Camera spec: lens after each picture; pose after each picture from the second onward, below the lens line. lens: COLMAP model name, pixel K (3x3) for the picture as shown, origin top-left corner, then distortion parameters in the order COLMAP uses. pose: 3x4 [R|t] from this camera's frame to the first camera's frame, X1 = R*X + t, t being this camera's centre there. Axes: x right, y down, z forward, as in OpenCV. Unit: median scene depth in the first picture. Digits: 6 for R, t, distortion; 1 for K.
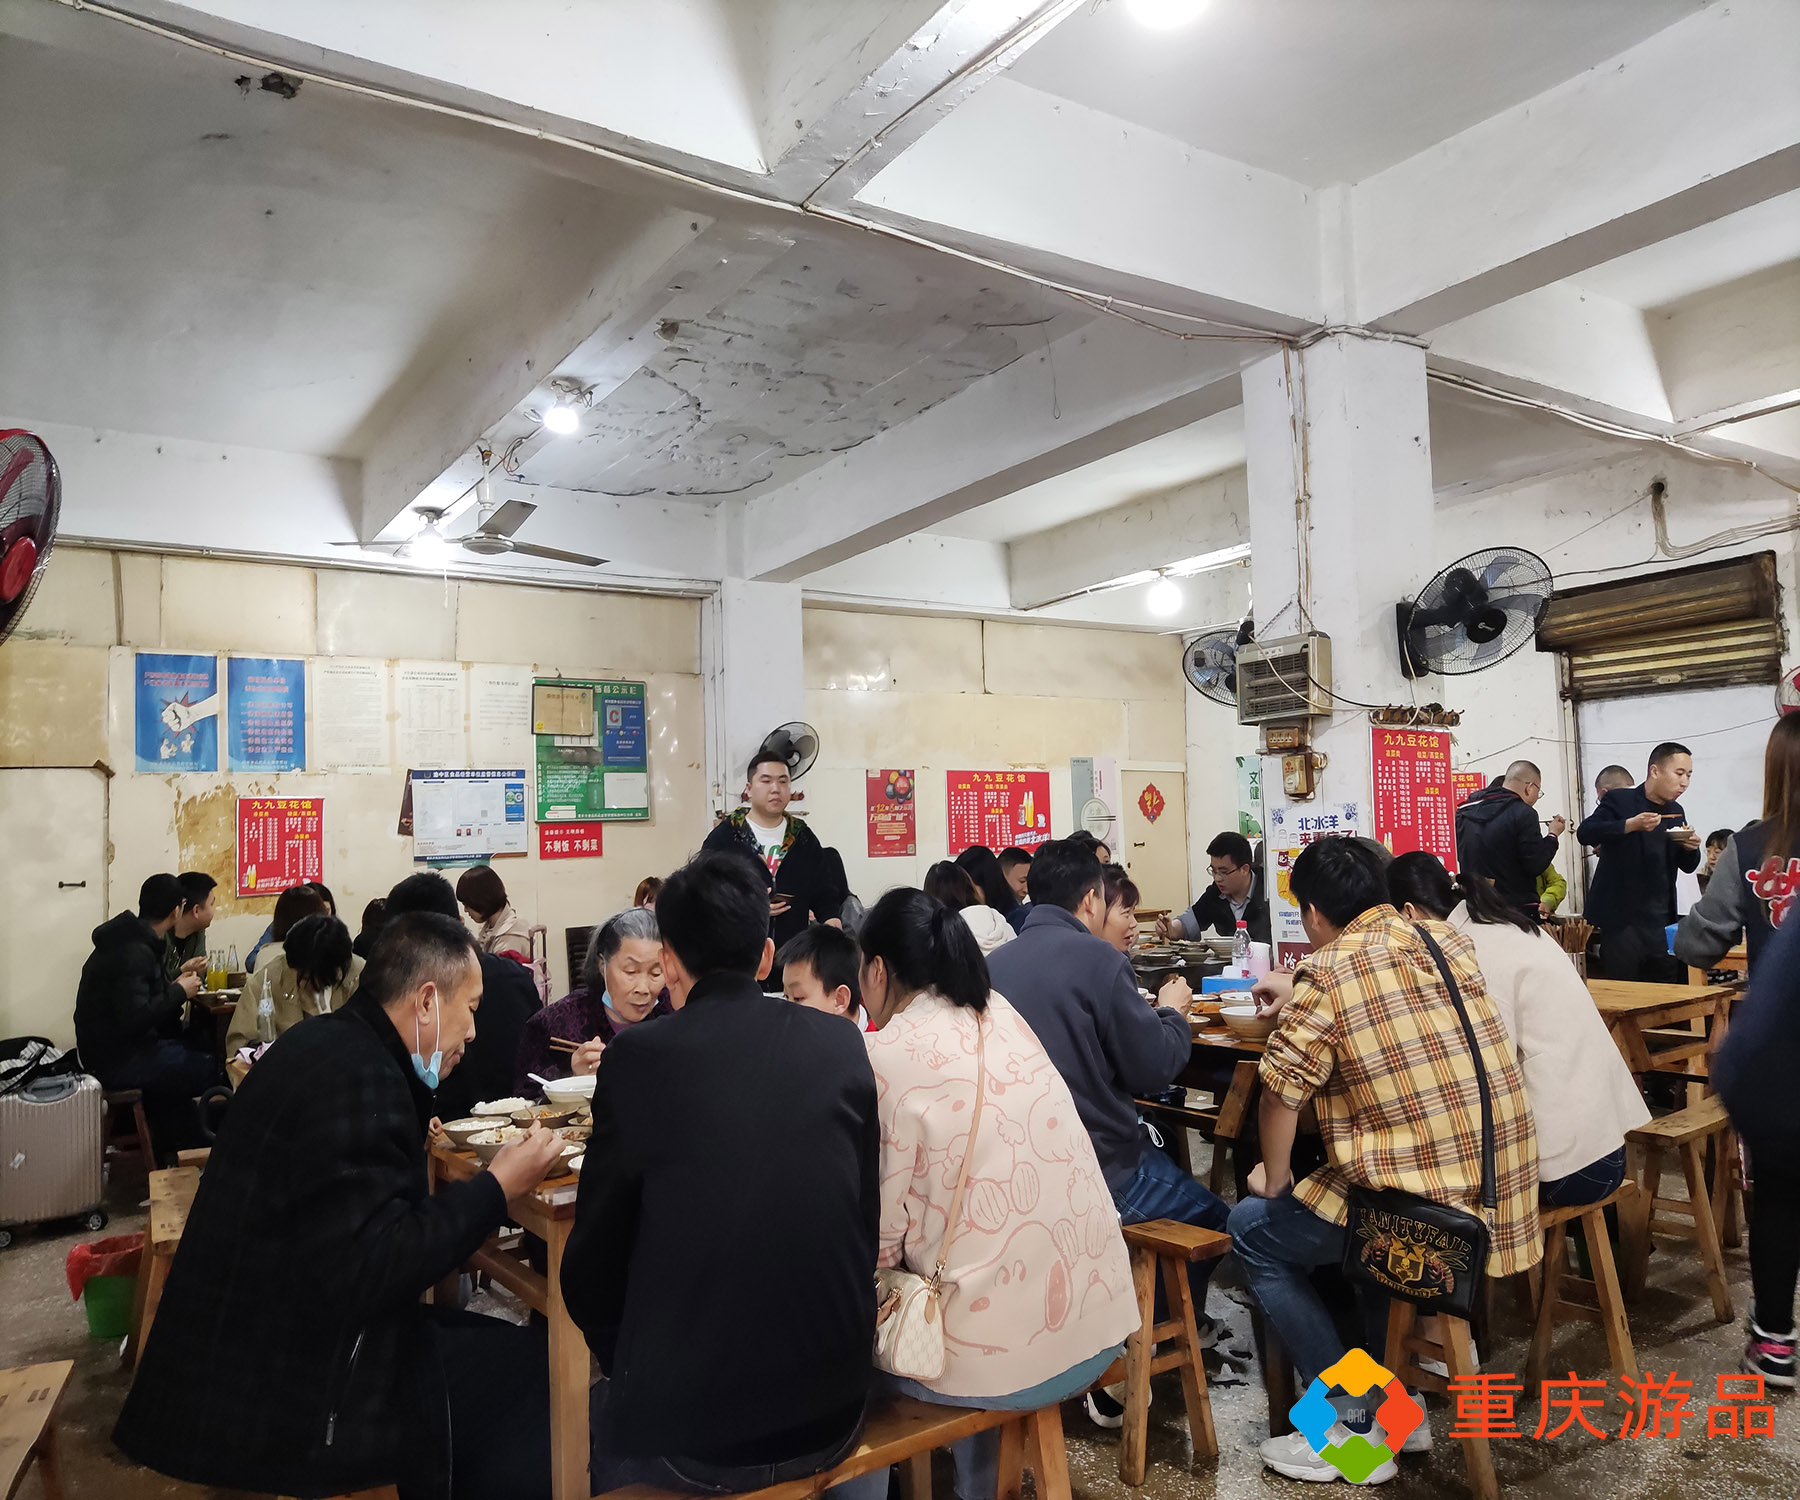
lens RADIAL K [[1444.5, 0, 900.0], [0, 1444.5, 750.0], [0, 0, 1]] dist [0.112445, -0.133757]
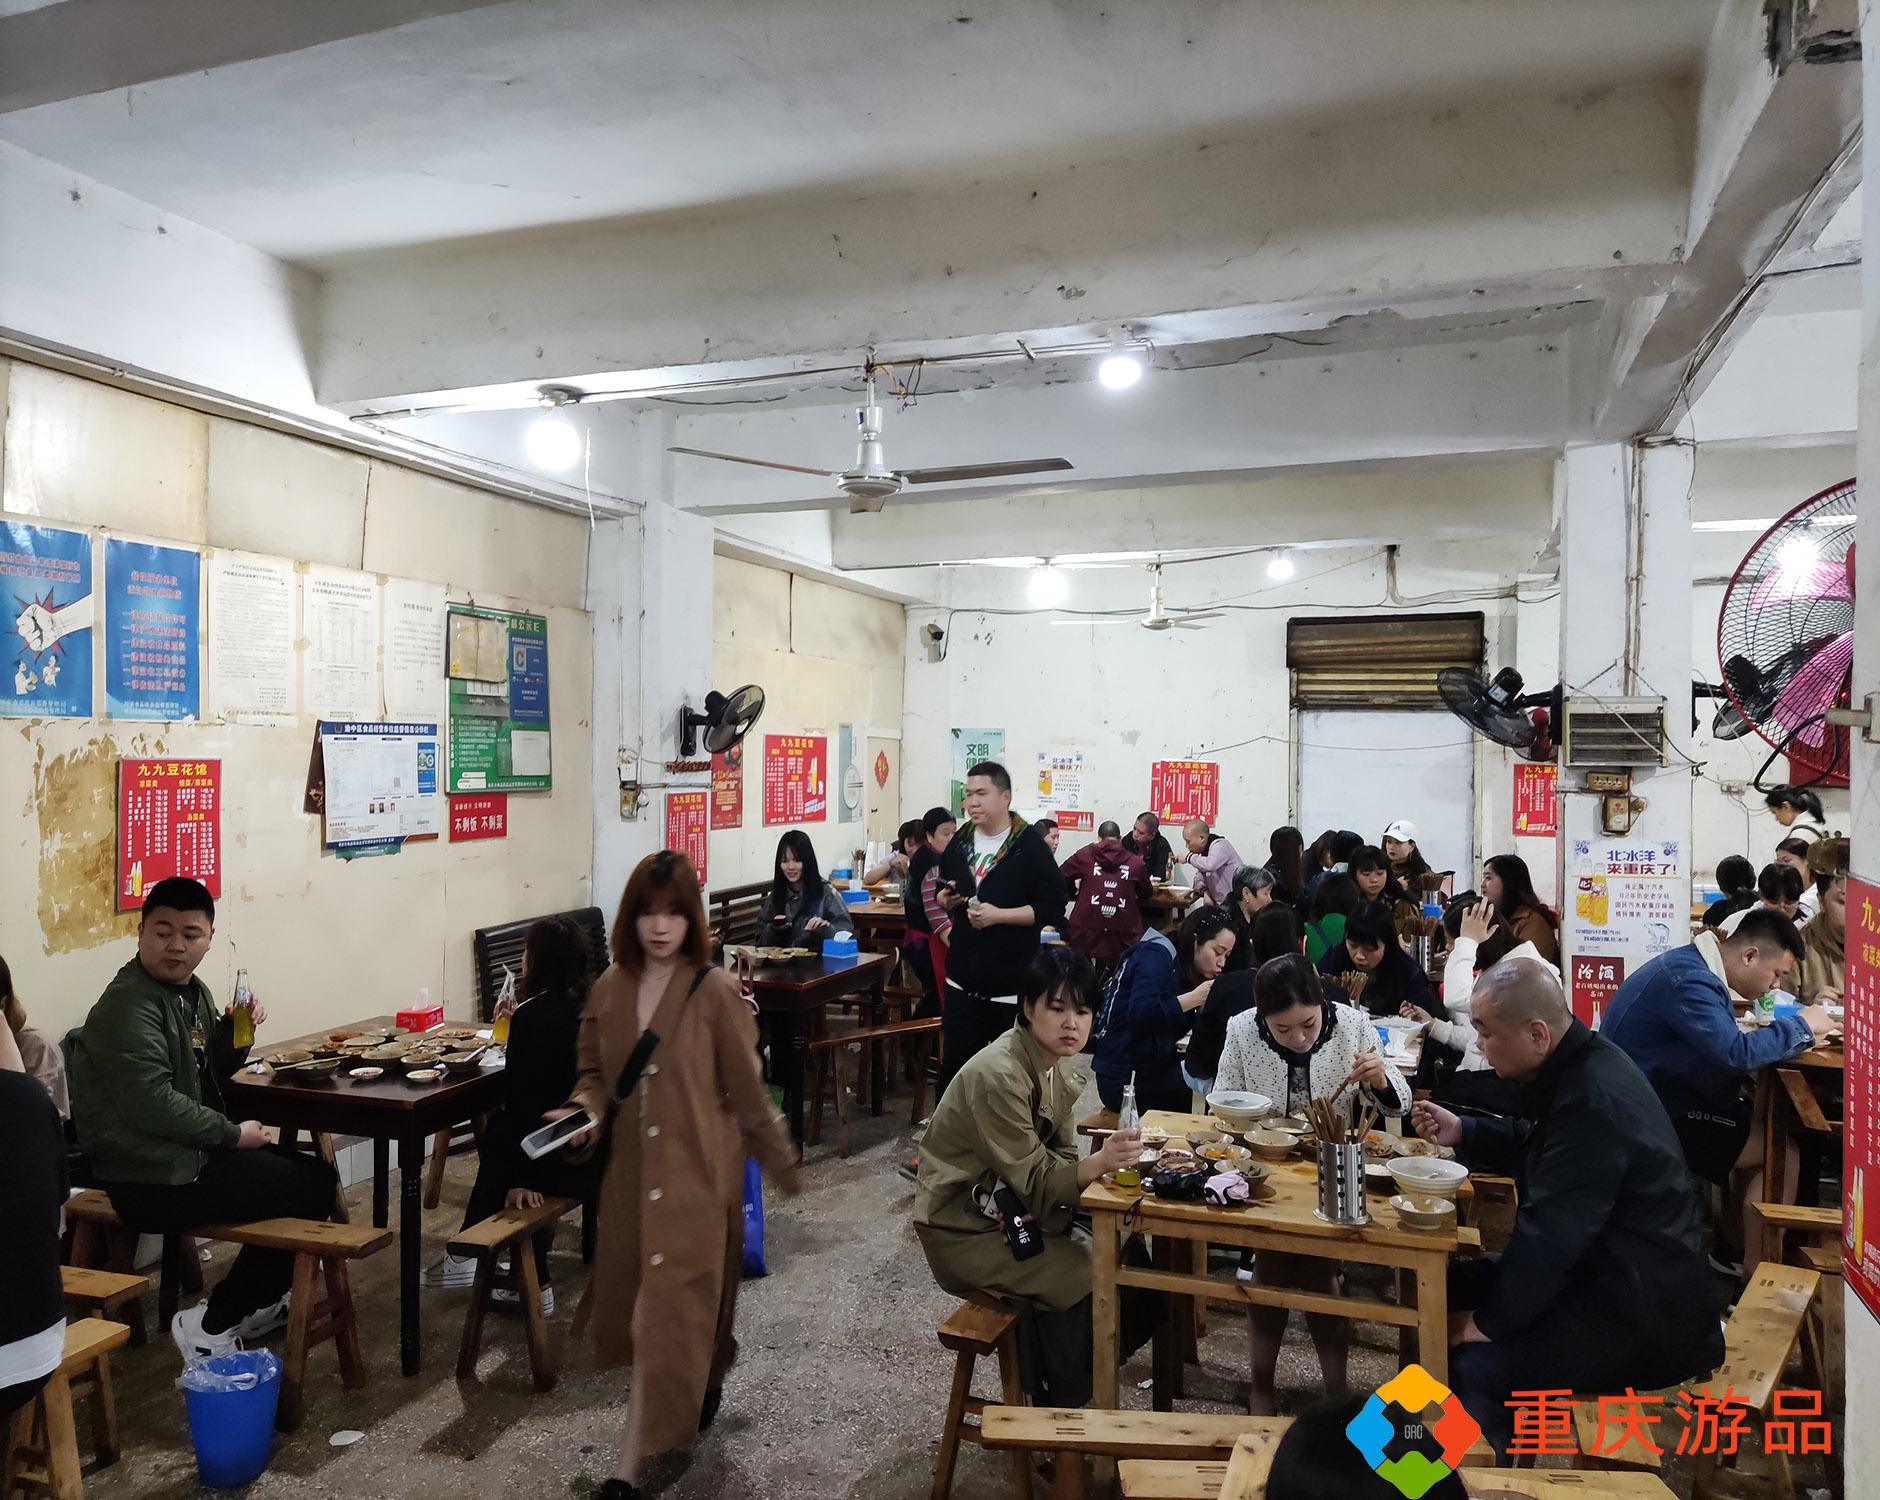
lens RADIAL K [[1419.4, 0, 940.0], [0, 1419.4, 750.0], [0, 0, 1]] dist [0.124391, -0.148930]
pose [[0.786278, 0.038072, 0.616698, -0.532213], [-0.076830, 0.996378, 0.036444, -0.021163], [-0.613077, -0.076036, 0.786356, 0.260733]]
